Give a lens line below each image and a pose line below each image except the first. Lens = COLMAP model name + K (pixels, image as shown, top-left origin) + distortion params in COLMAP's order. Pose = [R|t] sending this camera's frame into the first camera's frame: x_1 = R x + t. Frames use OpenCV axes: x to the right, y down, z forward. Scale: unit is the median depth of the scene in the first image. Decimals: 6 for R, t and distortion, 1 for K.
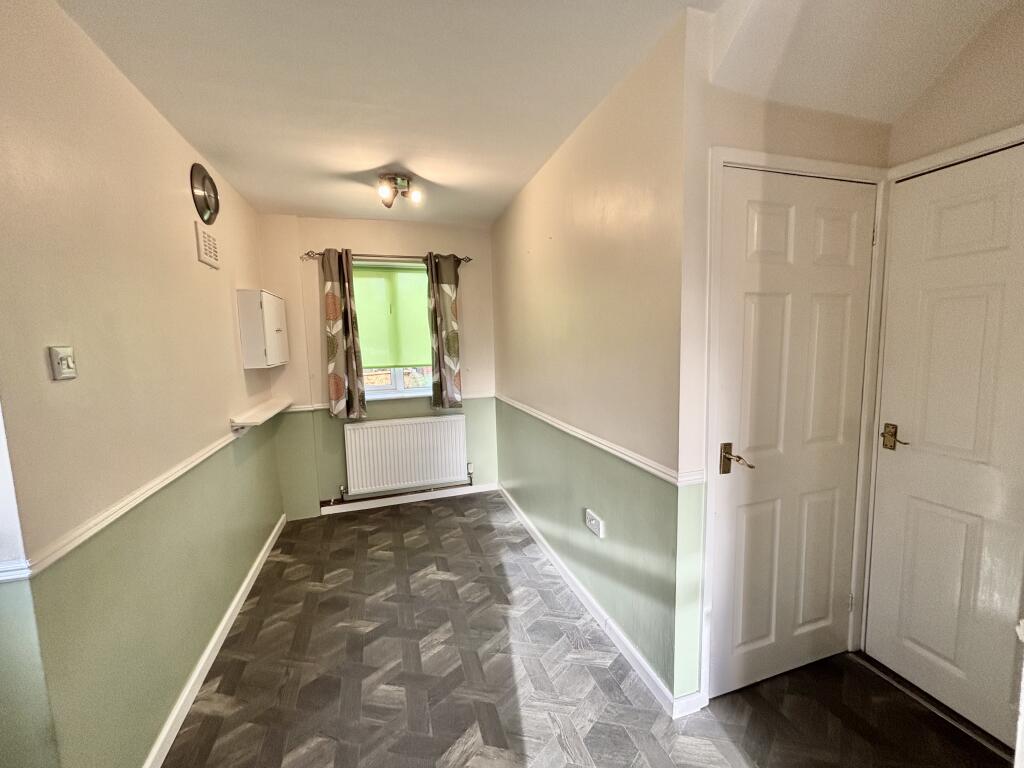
lens RADIAL K [[415.6, 0, 512.8], [0, 415.6, 383.0], [0, 0, 1]] dist [0.000060, 0.000008]
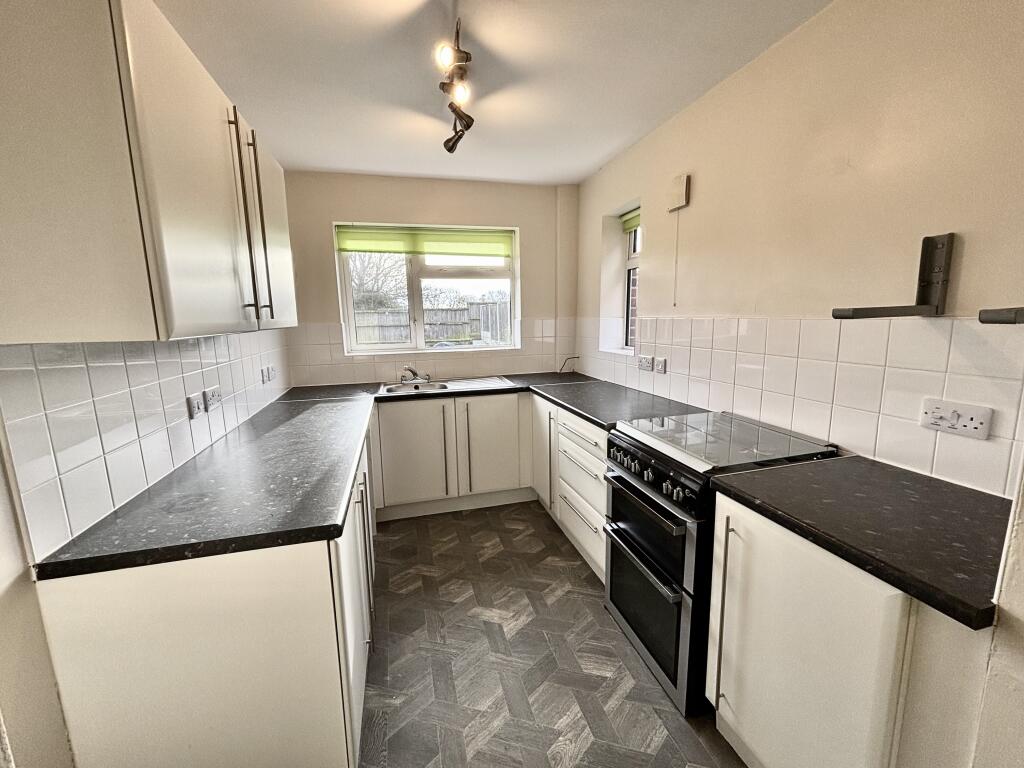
lens RADIAL K [[415.6, 0, 512.4], [0, 415.6, 382.6], [0, 0, 1]] dist [0.000060, 0.000008]
pose [[-0.998252, 0.035519, 0.047247, -0.282958], [0.046666, 0.964166, 0.261163, -0.171046], [-0.036278, 0.262911, -0.964138, 1.796198]]
